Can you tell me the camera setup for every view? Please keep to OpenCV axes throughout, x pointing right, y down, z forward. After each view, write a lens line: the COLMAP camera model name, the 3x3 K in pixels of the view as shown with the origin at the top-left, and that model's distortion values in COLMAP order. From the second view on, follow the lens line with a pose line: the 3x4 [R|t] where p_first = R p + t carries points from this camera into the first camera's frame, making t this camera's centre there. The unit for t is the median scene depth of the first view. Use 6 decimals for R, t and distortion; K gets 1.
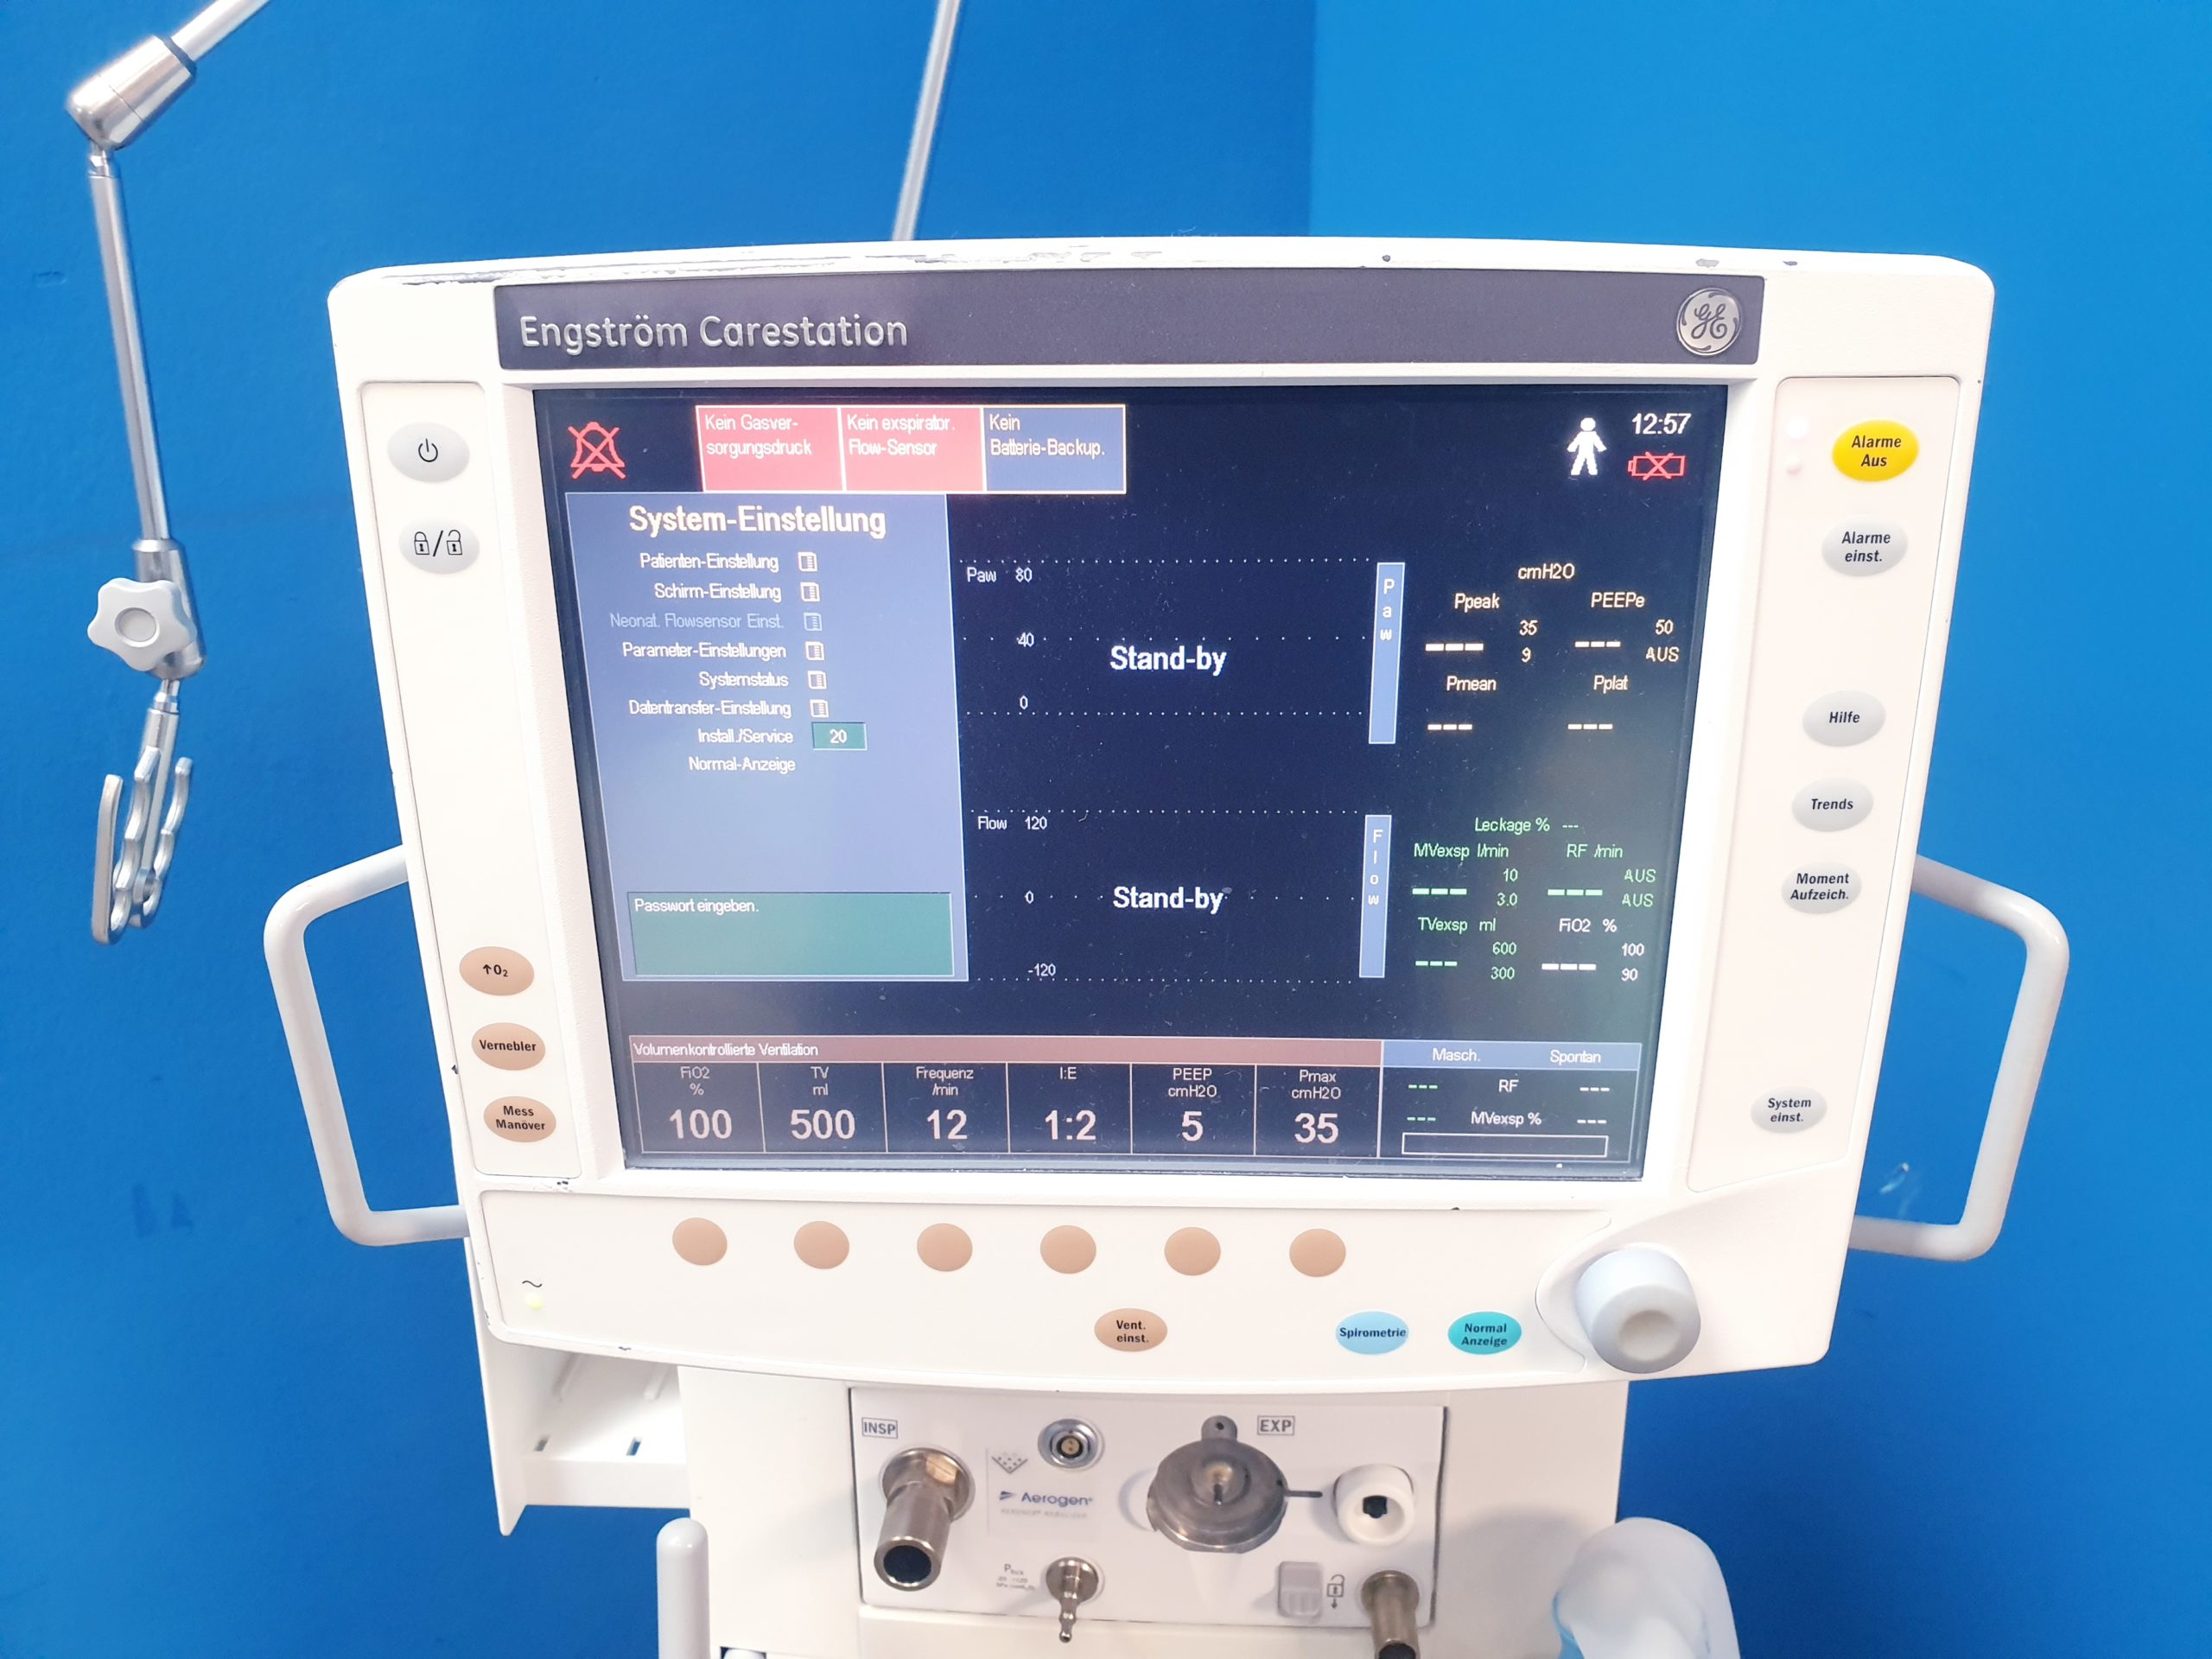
lens RADIAL K [[1652.0, 0, 1123.9], [0, 1652.0, 814.3], [0, 0, 1]] dist [0.002294, -0.005420]
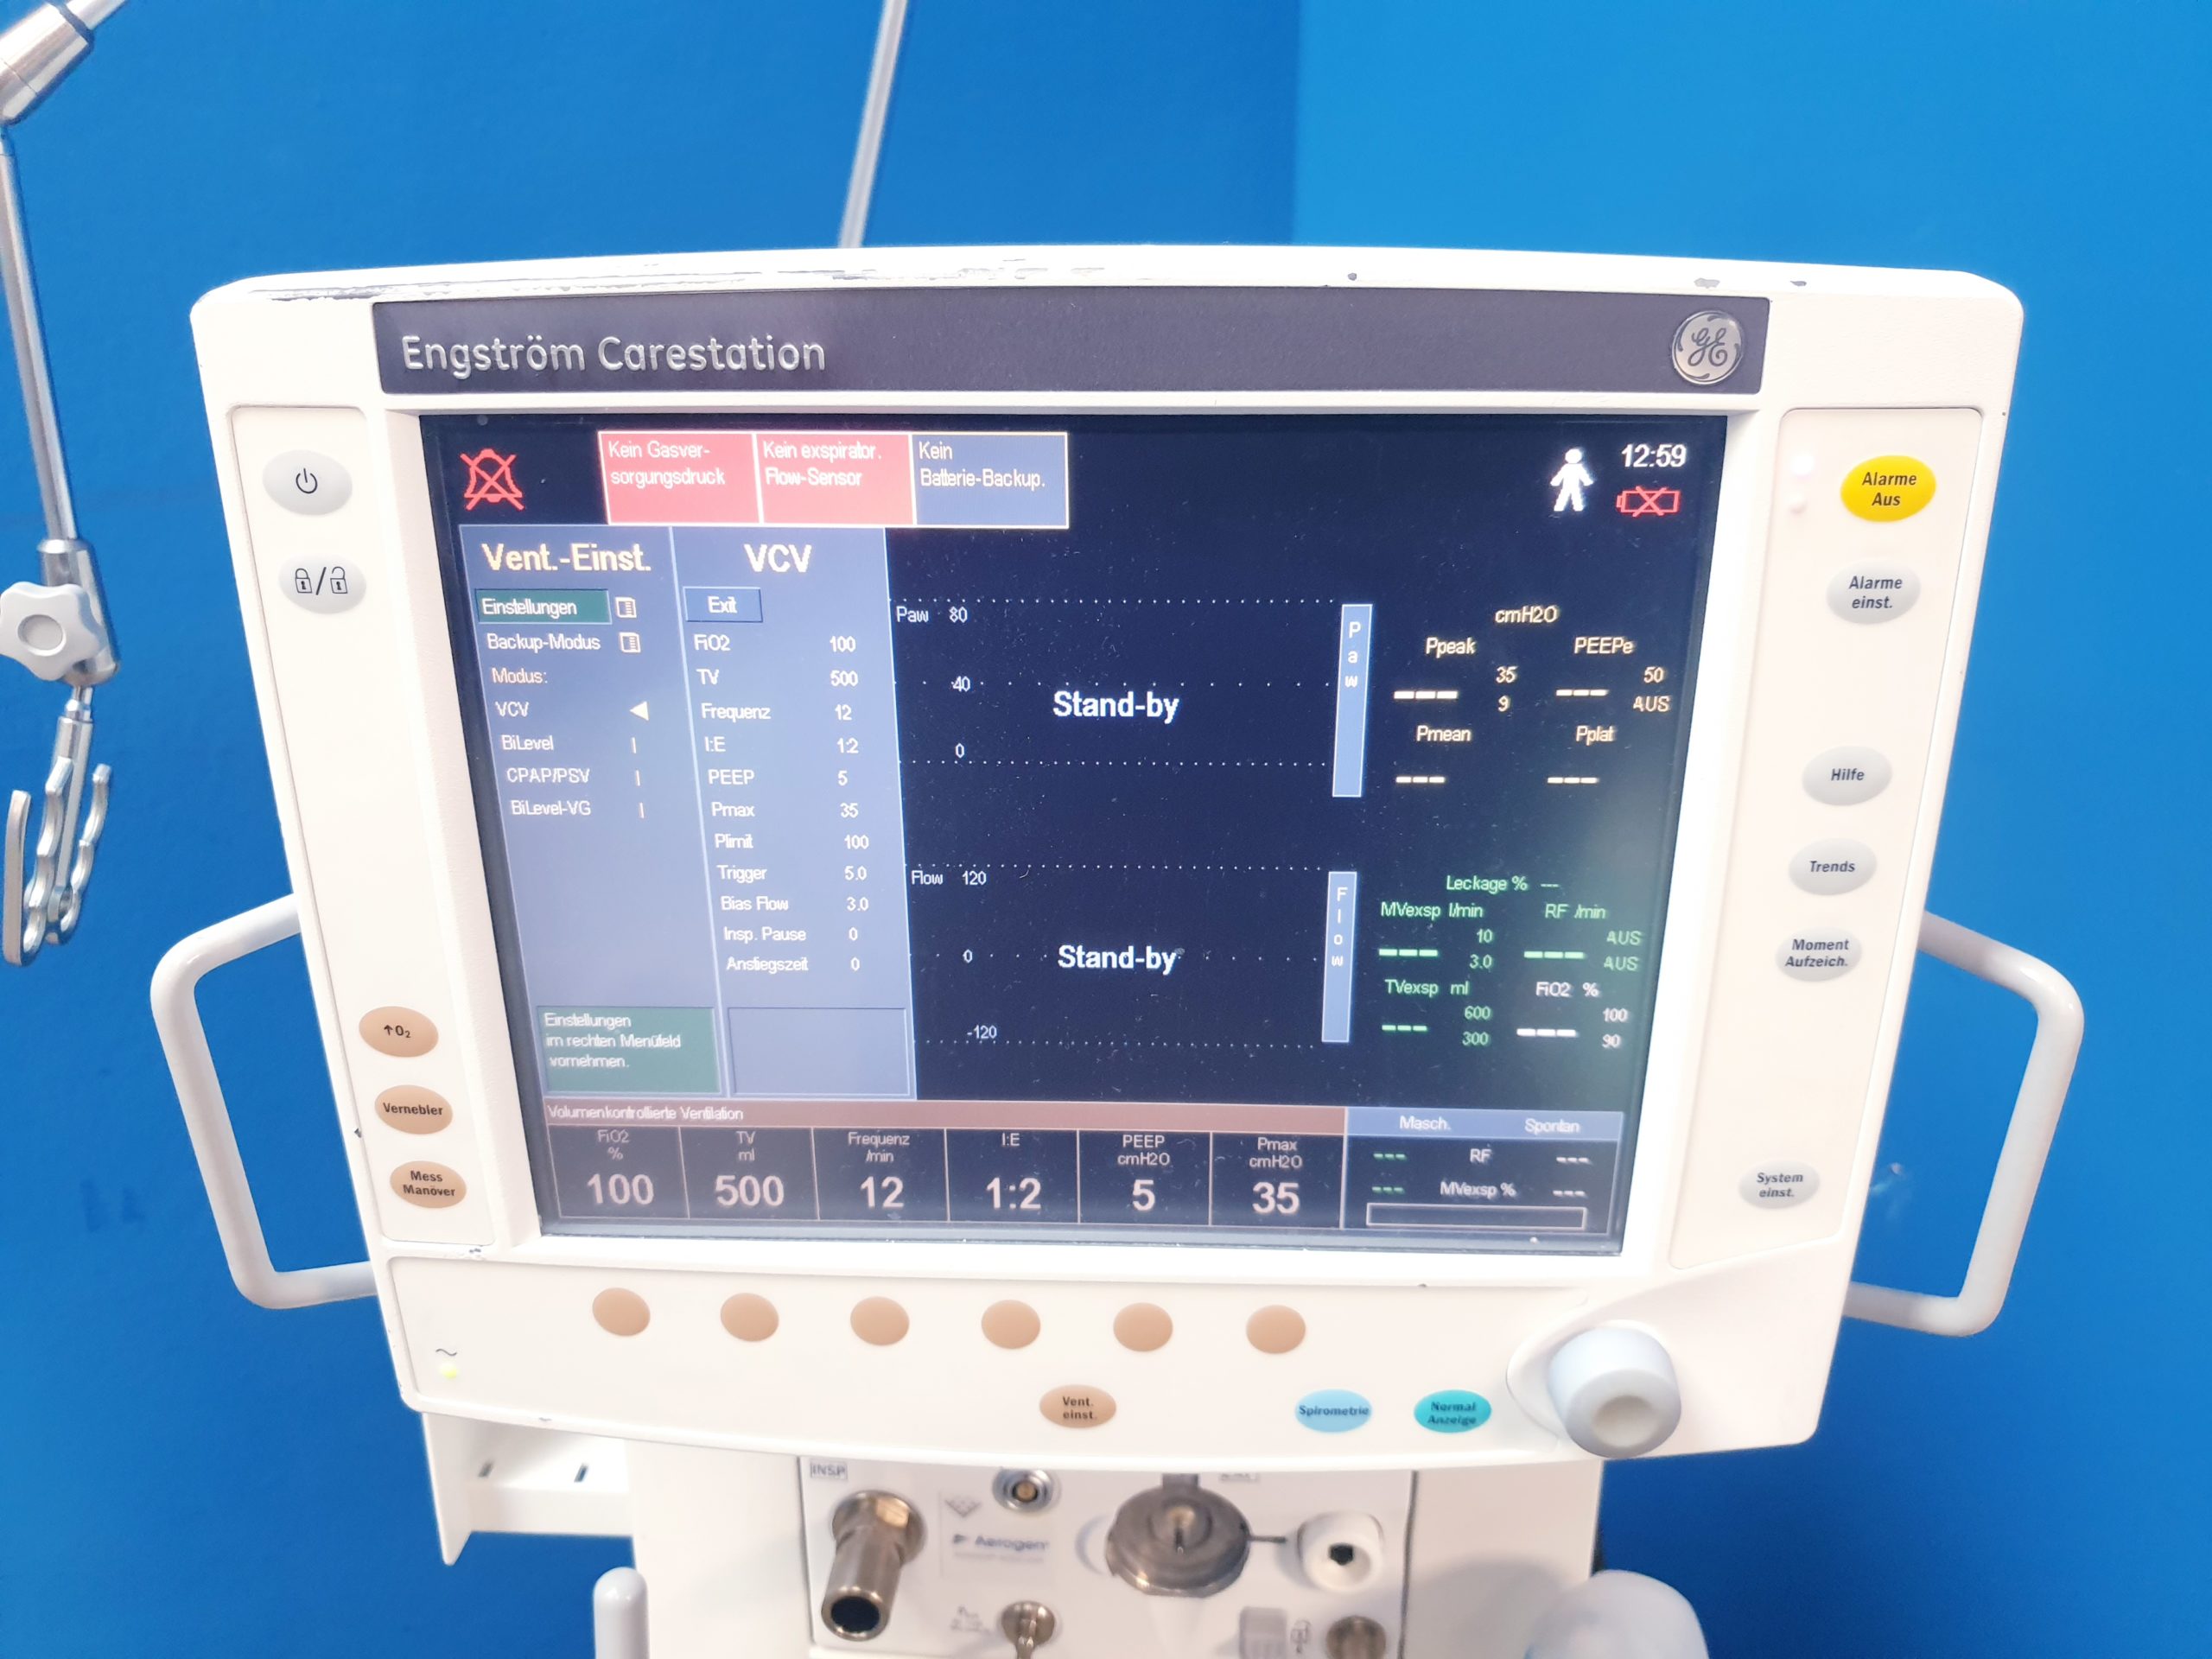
lens RADIAL K [[1668.8, 0, 1106.0], [0, 1668.8, 829.5], [0, 0, 1]] dist [-0.000725, -0.011223]
pose [[0.999990, 0.003352, -0.003105, 0.023918], [-0.003234, 0.999296, 0.037383, -0.057999], [0.003228, -0.037373, 0.999296, 0.064404]]
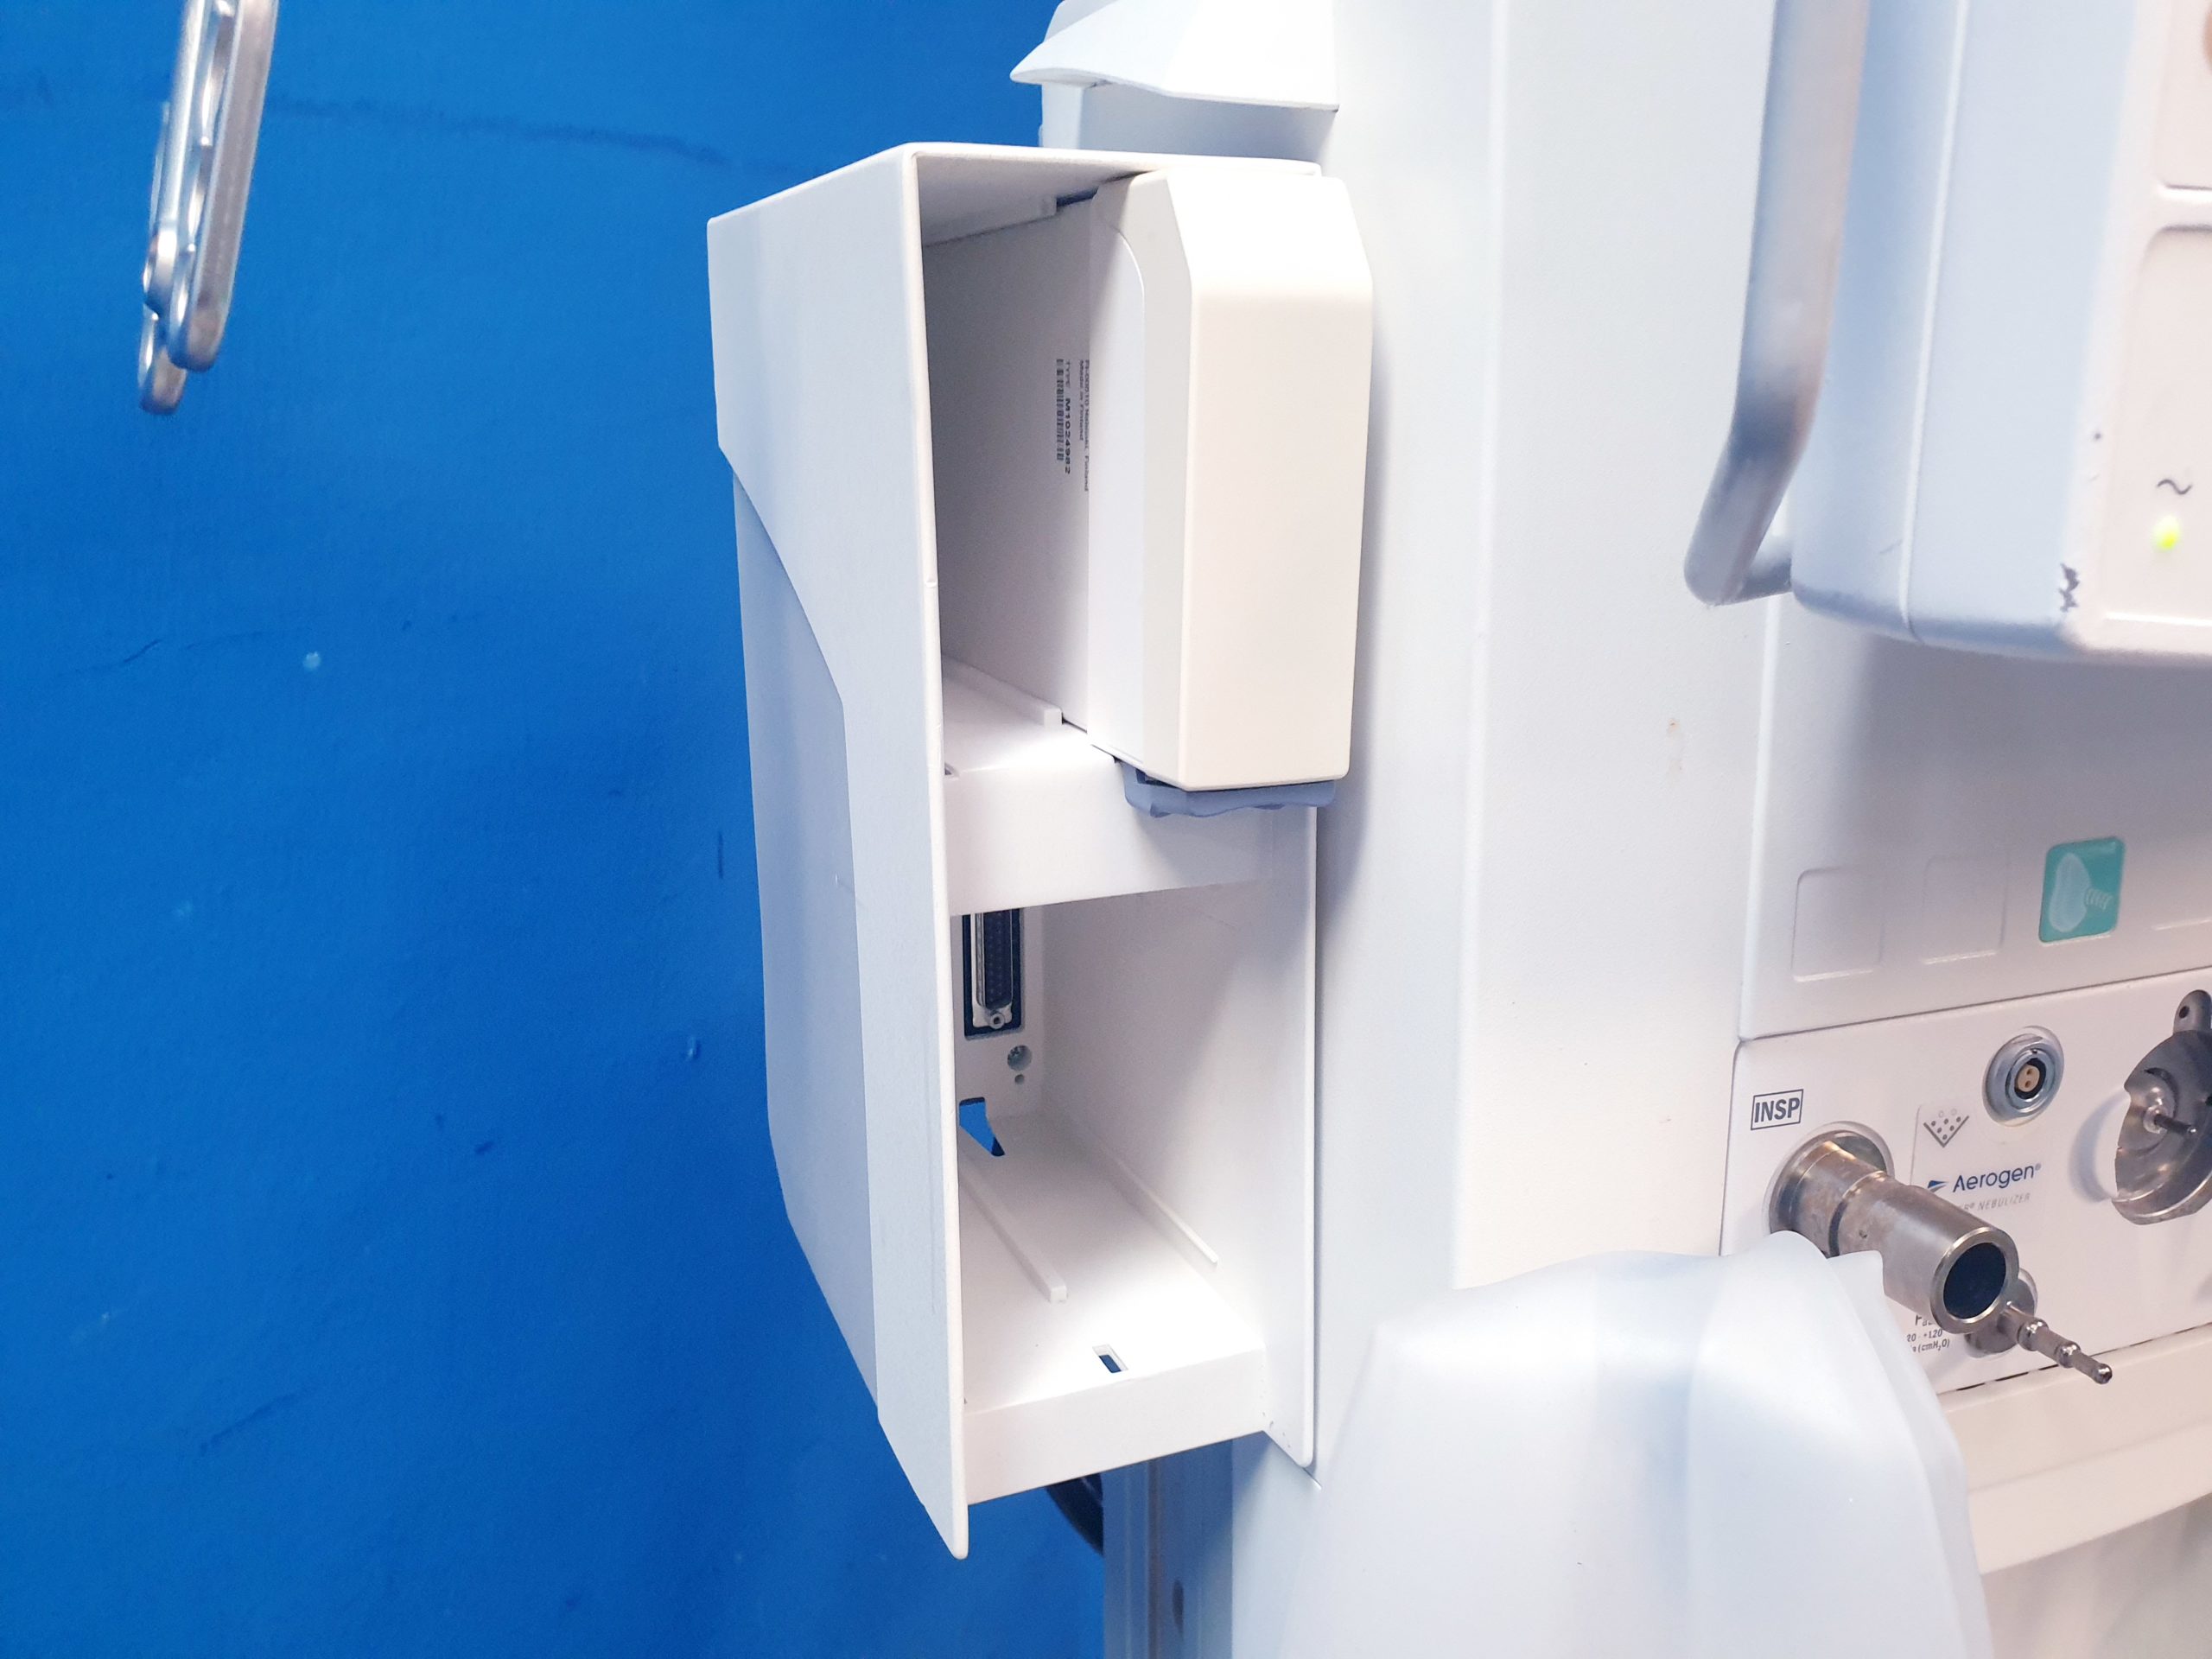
lens RADIAL K [[1769.9, 0, 1102.9], [0, 1769.9, 762.4], [0, 0, 1]] dist [-0.032300, 0.010872]
pose [[0.913213, -0.087454, 0.397987, -0.916489], [0.125831, 0.989486, -0.071299, 0.393136], [-0.387567, 0.115190, 0.914616, 0.747931]]
